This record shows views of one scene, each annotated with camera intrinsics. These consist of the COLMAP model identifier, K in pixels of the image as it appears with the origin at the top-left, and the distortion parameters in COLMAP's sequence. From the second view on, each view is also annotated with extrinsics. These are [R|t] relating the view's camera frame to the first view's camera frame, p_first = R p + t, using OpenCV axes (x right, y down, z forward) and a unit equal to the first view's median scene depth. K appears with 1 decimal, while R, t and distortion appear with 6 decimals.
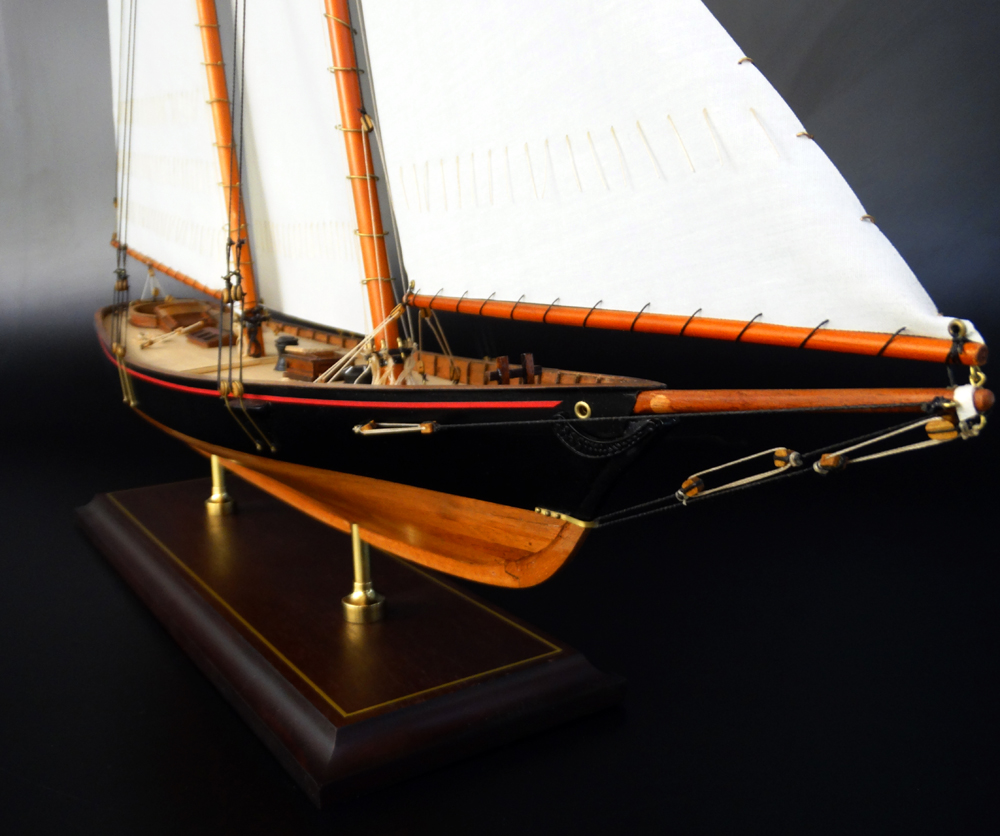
lens RADIAL K [[916.3, 0, 501.1], [0, 916.3, 416.9], [0, 0, 1]] dist [0.018811, 0.000000]
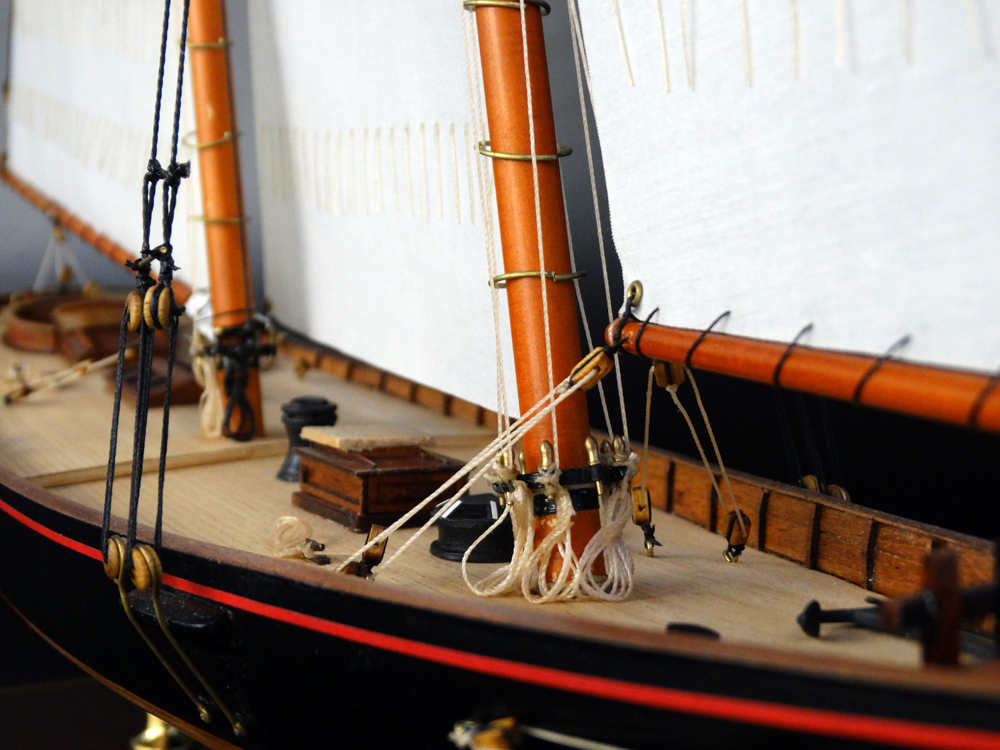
lens RADIAL K [[1739.6, 0, 500.1], [0, 1739.6, 375.0], [0, 0, 1]] dist [-0.020111, 0.000000]
pose [[0.989283, 0.028112, -0.143282, -0.048467], [-0.038732, 0.996661, -0.071877, -0.059589], [0.140783, 0.076656, 0.987068, 0.314067]]
